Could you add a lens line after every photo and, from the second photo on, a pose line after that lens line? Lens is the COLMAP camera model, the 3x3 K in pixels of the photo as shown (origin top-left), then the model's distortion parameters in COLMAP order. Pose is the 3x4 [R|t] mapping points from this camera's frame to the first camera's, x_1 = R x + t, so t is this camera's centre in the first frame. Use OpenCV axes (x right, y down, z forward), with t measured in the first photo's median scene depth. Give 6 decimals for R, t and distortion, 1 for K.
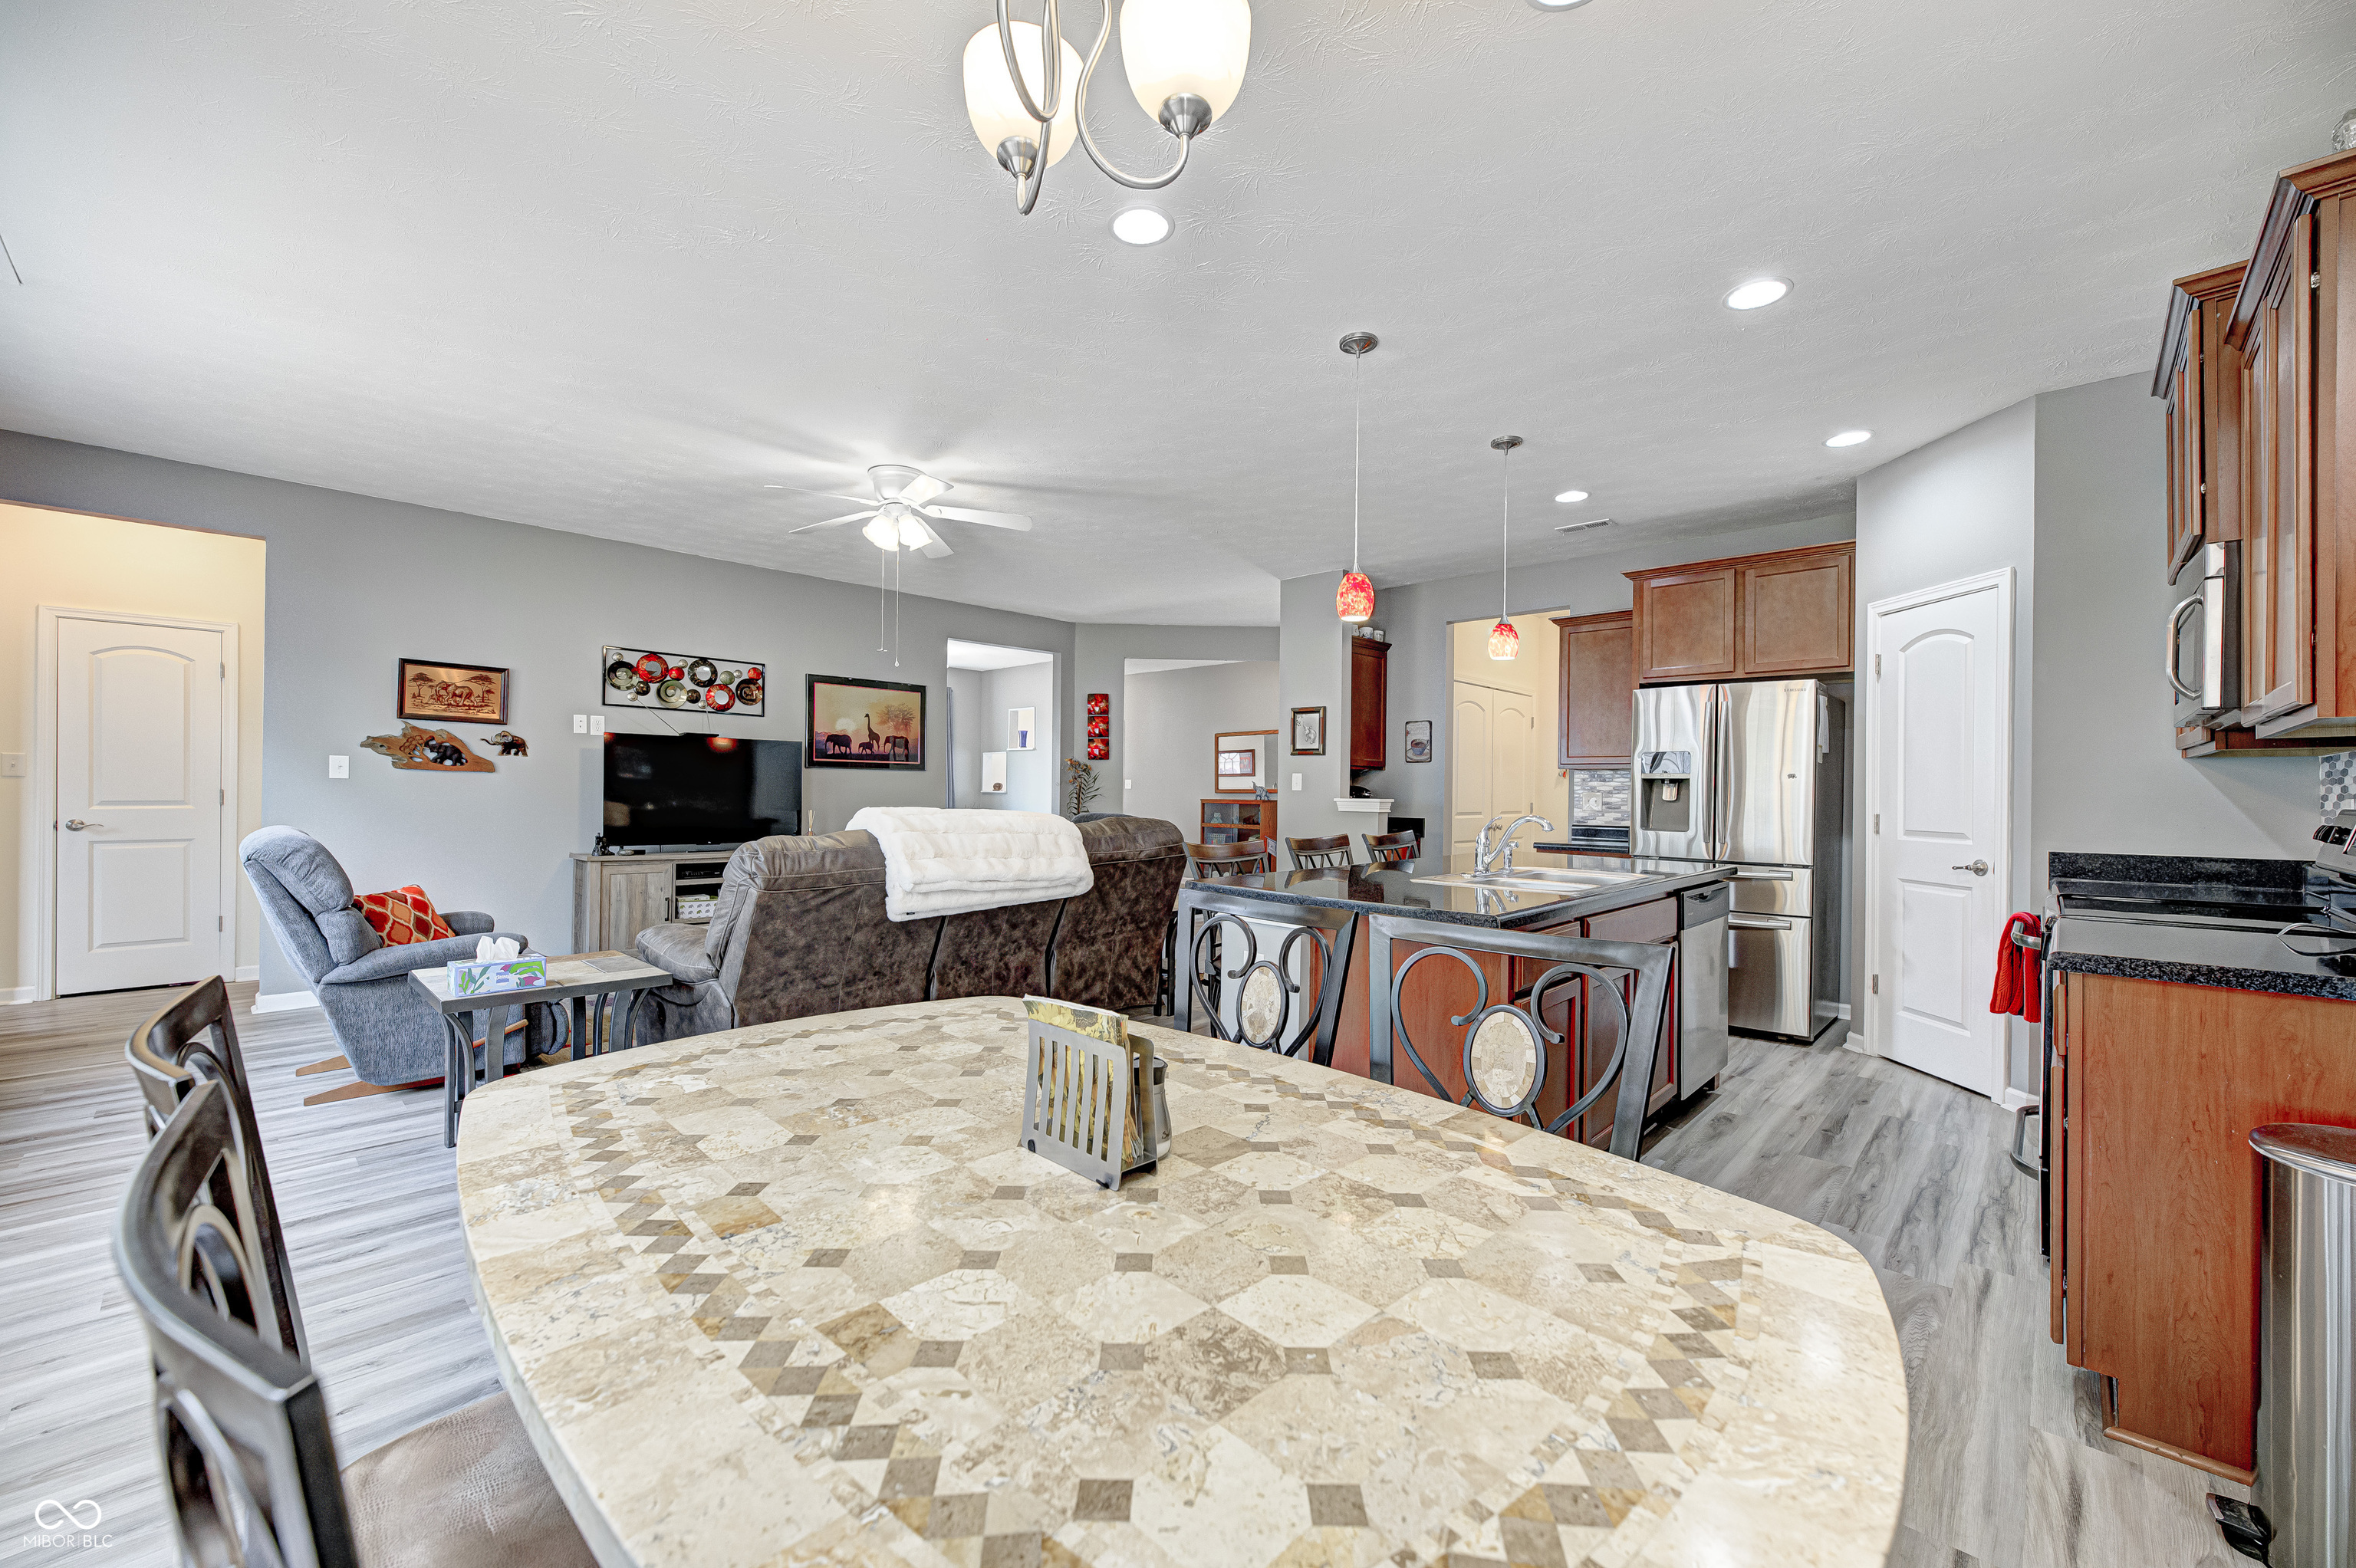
lens RADIAL K [[924.2, 0, 1179.6], [0, 924.2, 791.4], [0, 0, 1]] dist [-0.002251, 0.000467]
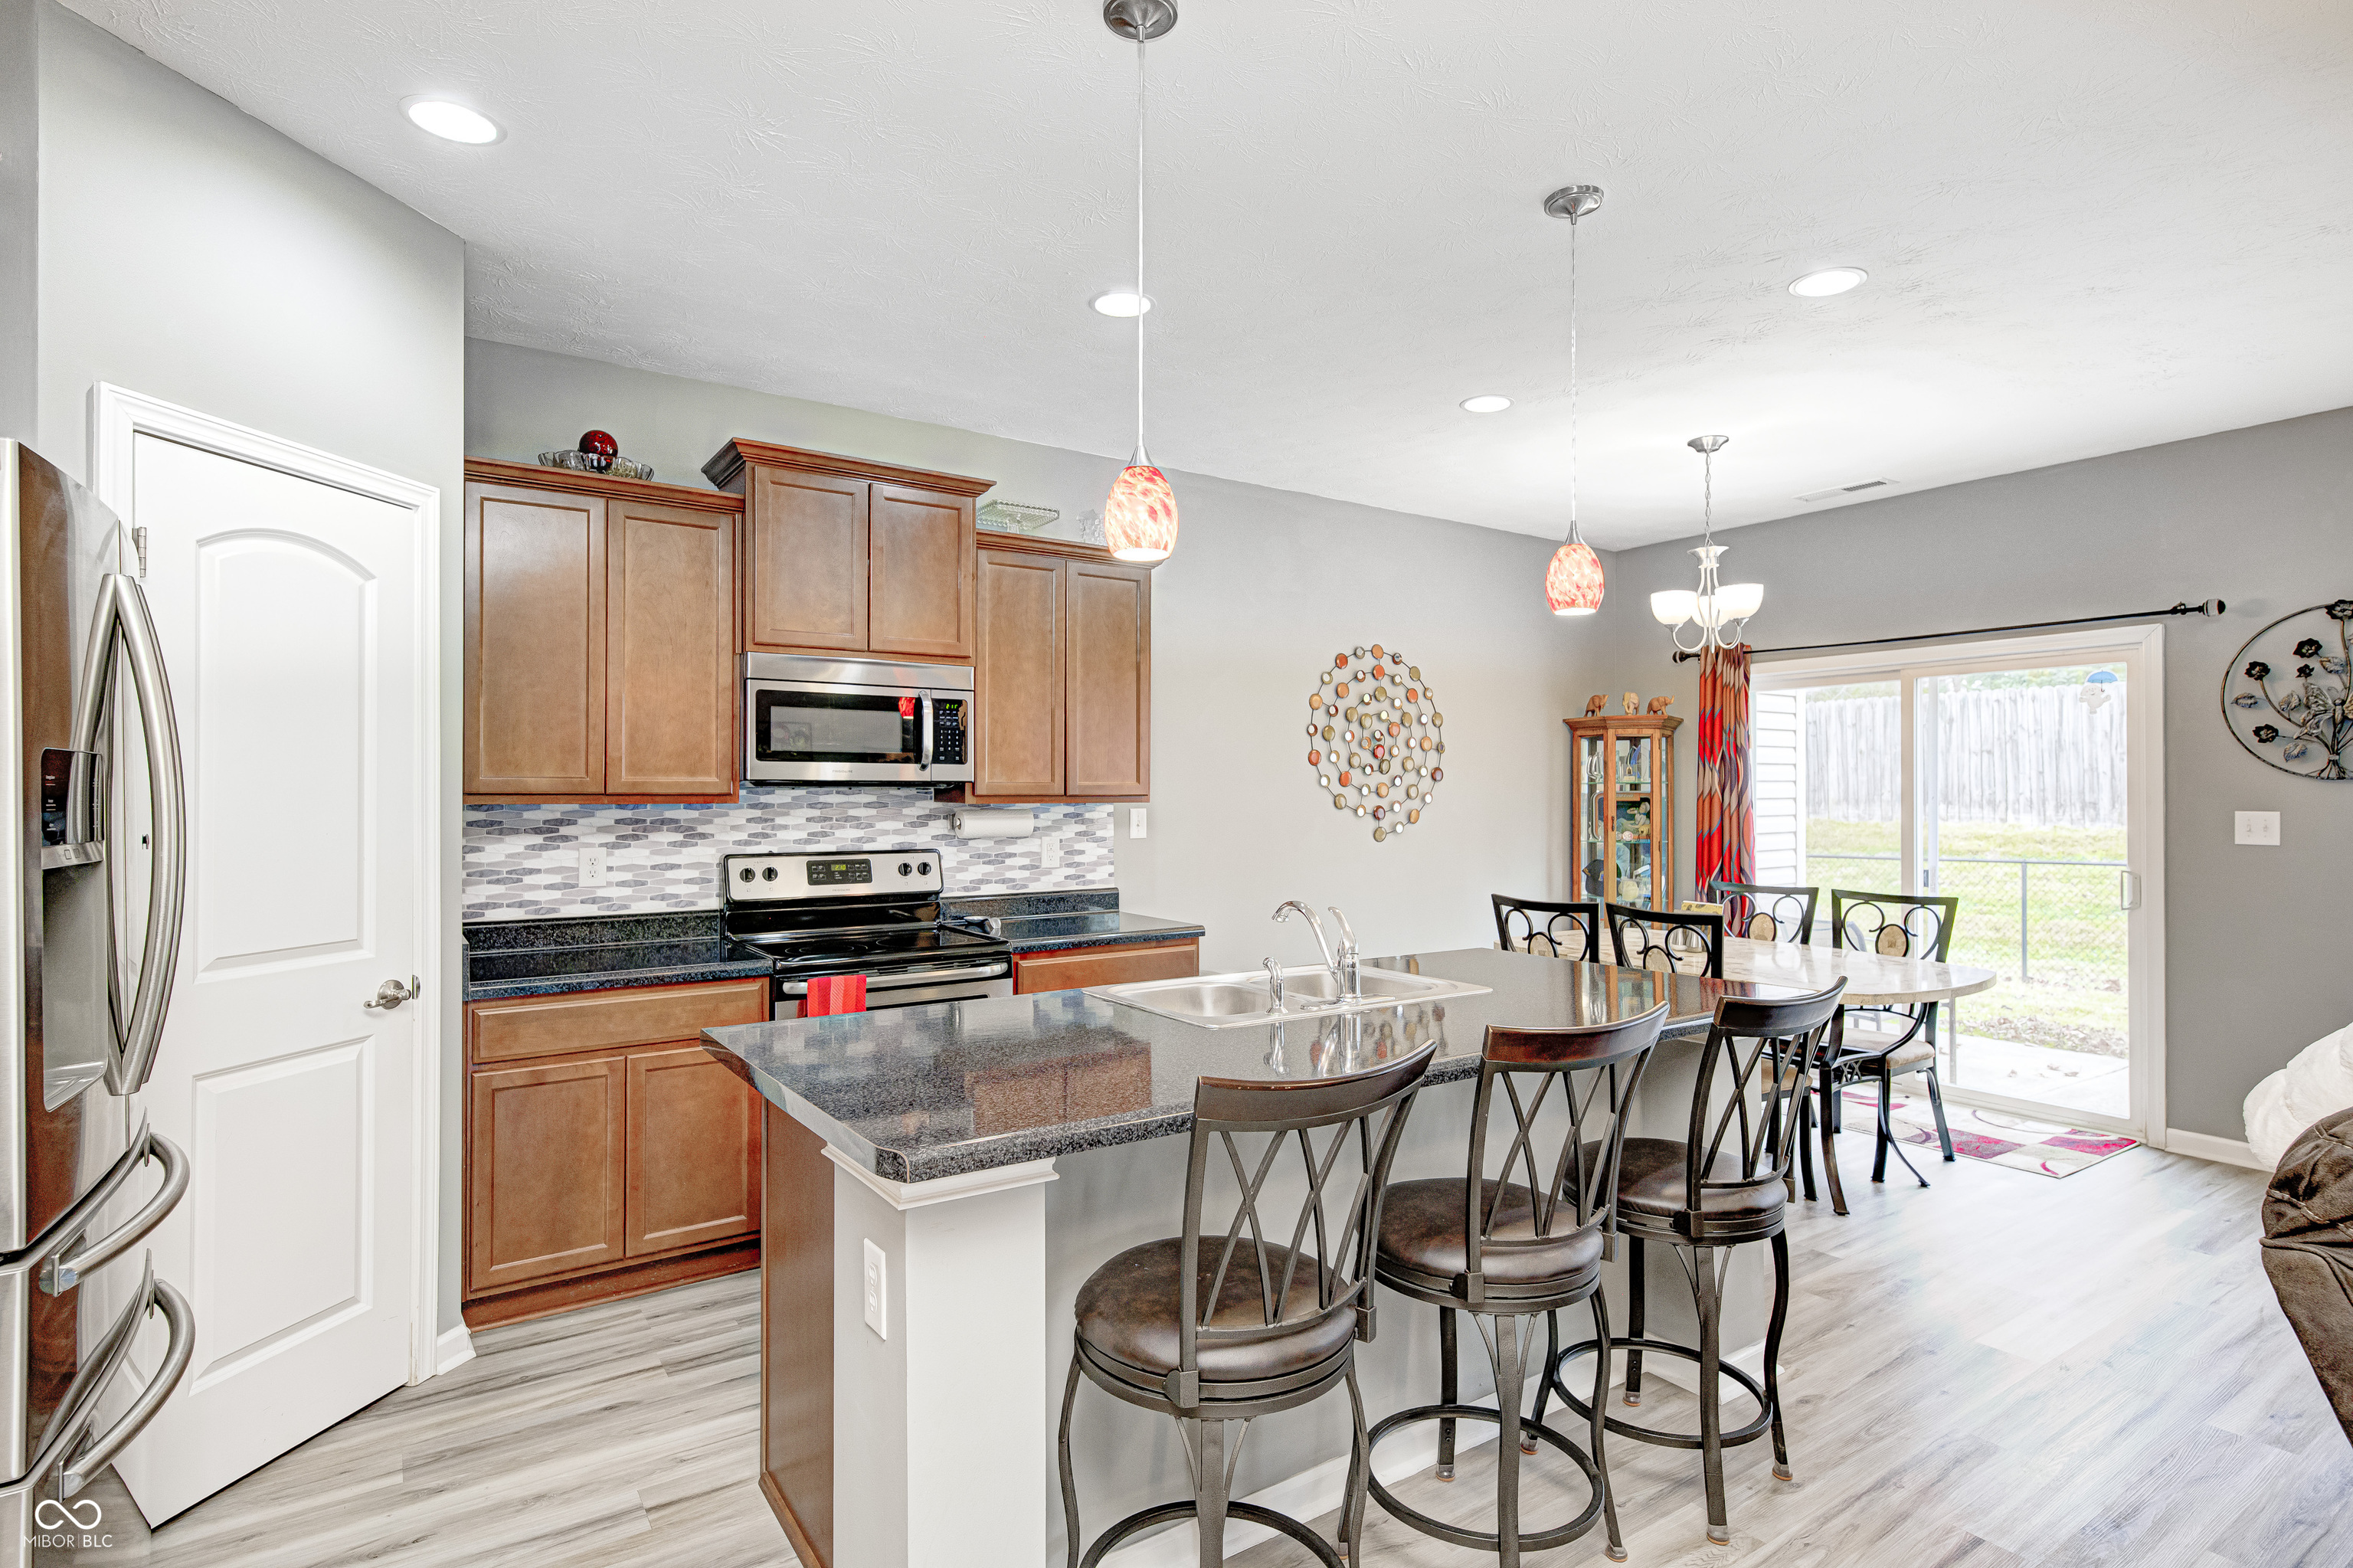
lens RADIAL K [[1177.3, 0, 1178.6], [0, 1177.3, 788.2], [0, 0, 1]] dist [0.009619, 0.000313]
pose [[-0.977857, -0.009847, 0.209041, 0.157054], [-0.010758, 0.999937, -0.003221, -0.029446], [-0.208996, -0.005399, -0.977902, 1.024771]]
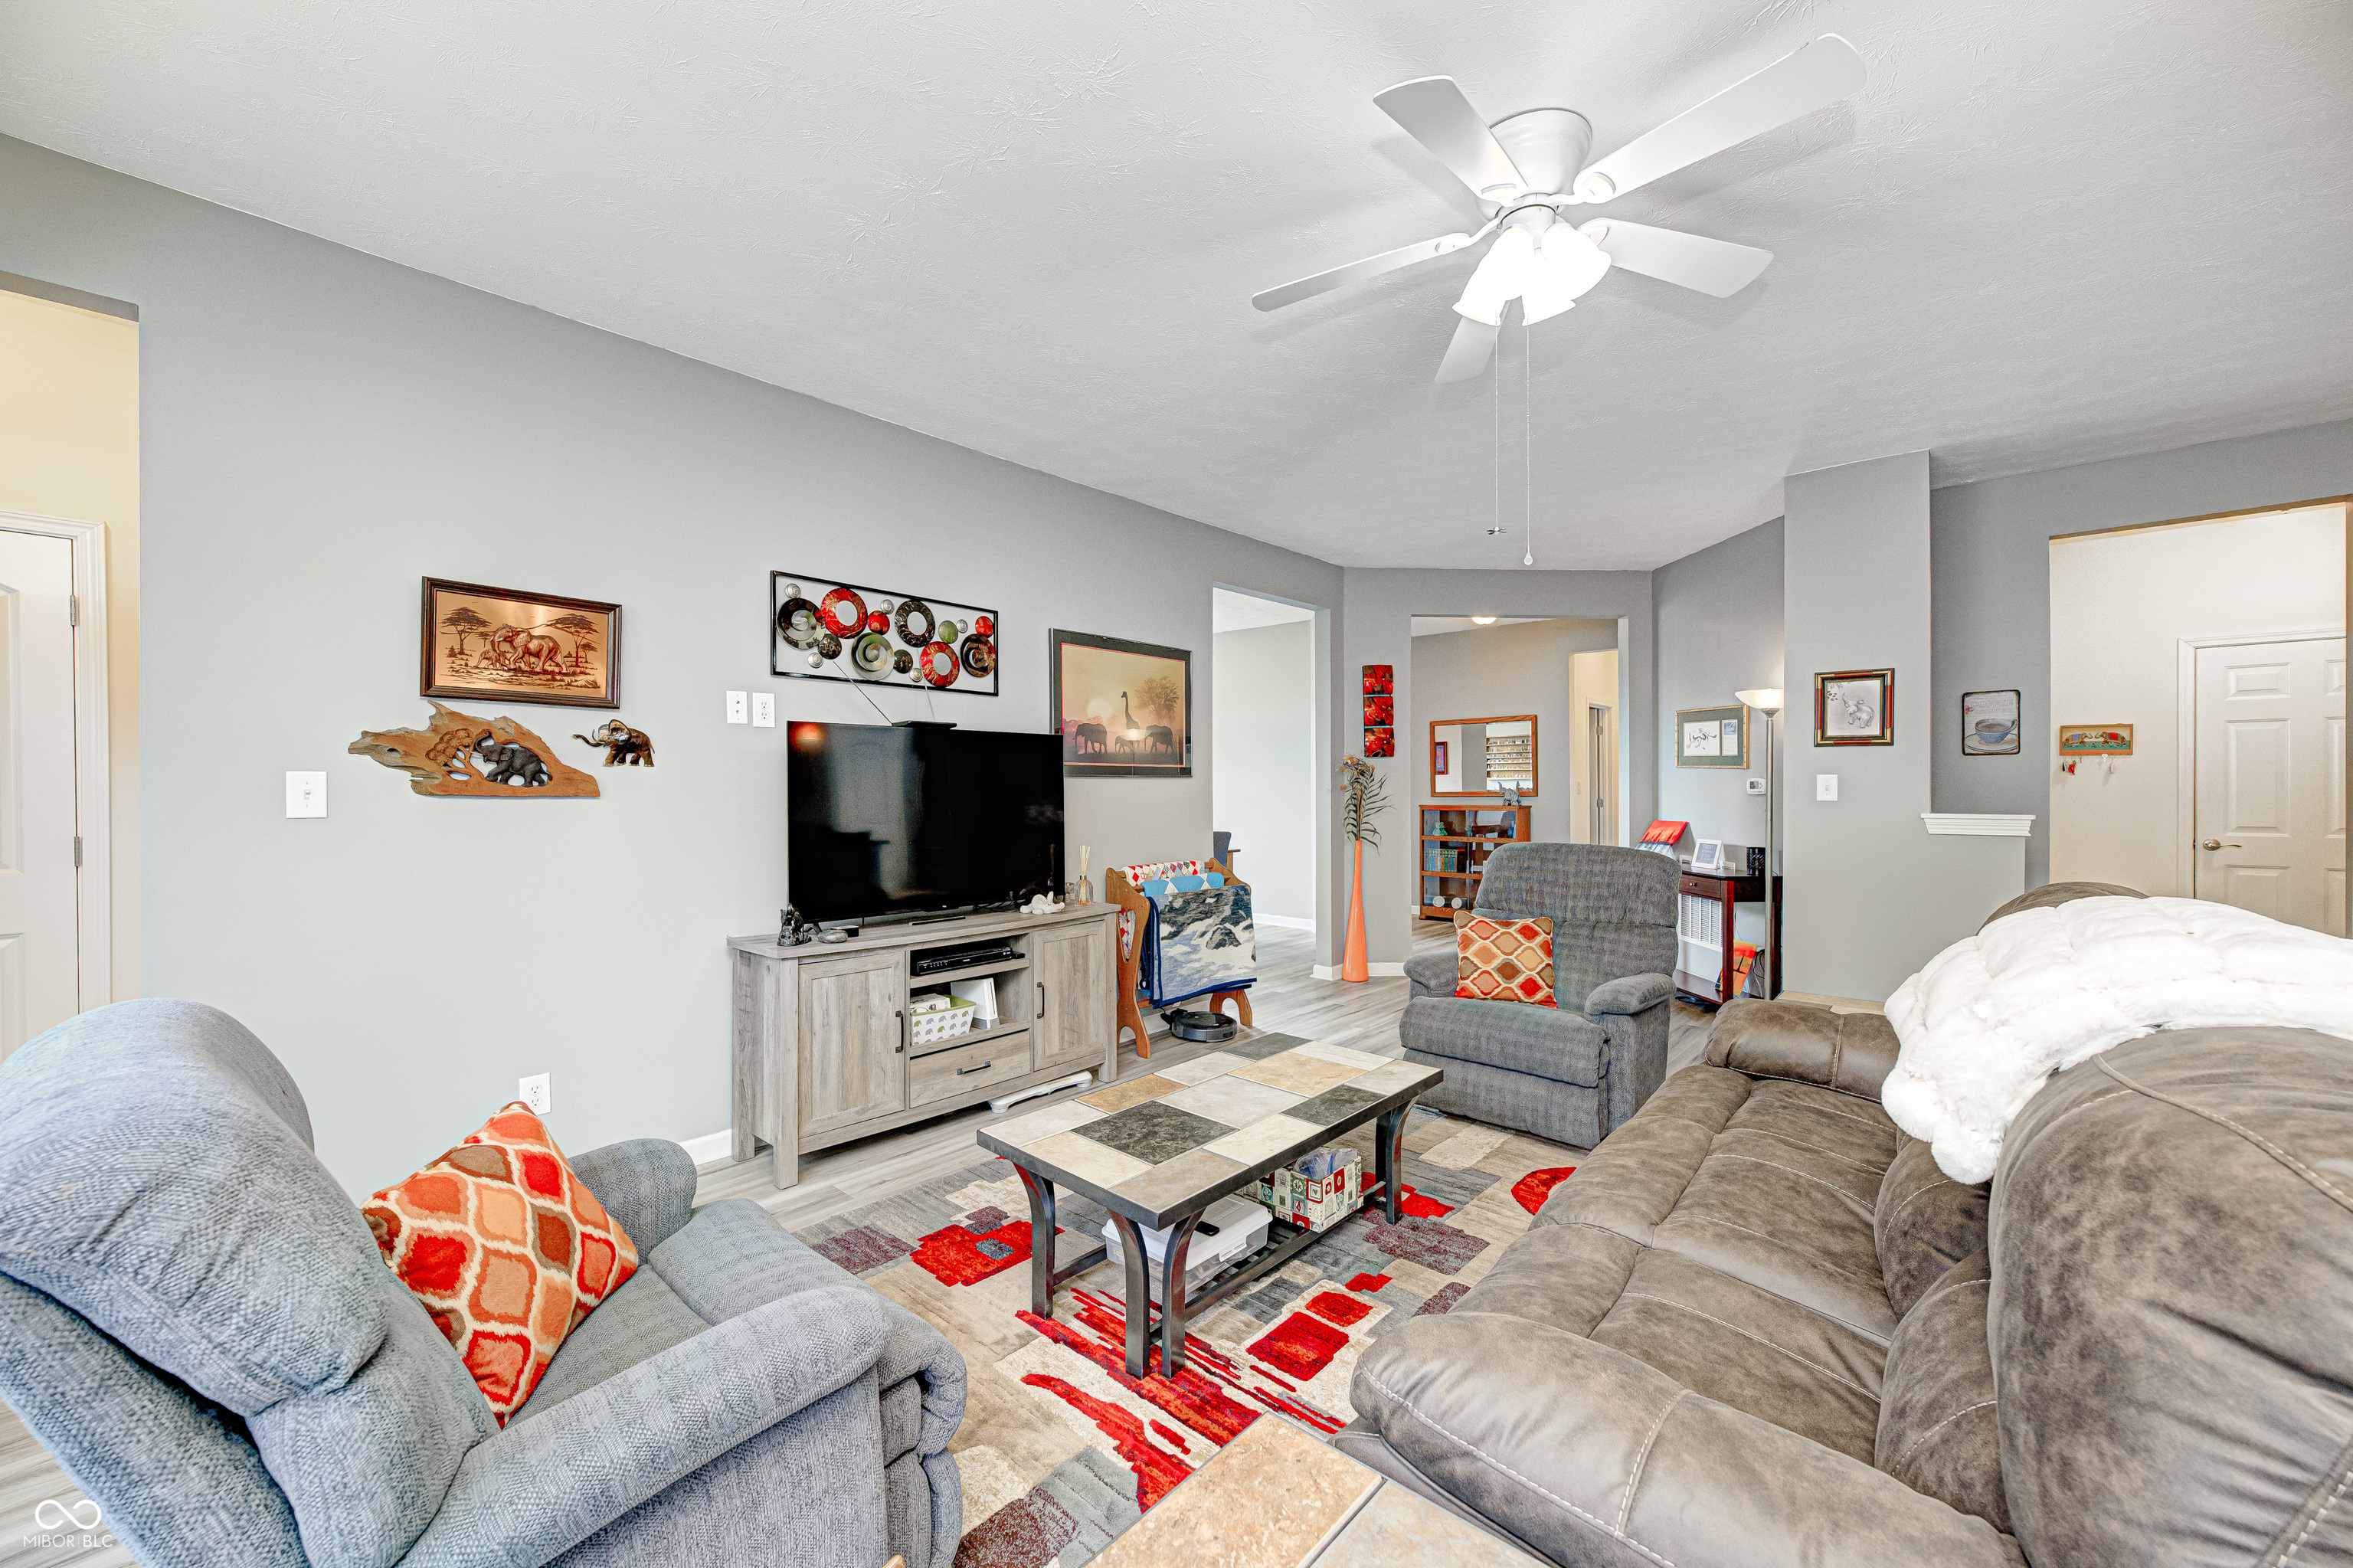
lens RADIAL K [[924.7, 0, 1178.3], [0, 924.7, 785.4], [0, 0, 1]] dist [-0.001710, -0.000010]
pose [[0.999542, -0.014665, 0.026485, -0.388232], [0.014673, 0.999892, -0.000111, -0.020933], [-0.026480, 0.000499, 0.999649, 0.419264]]
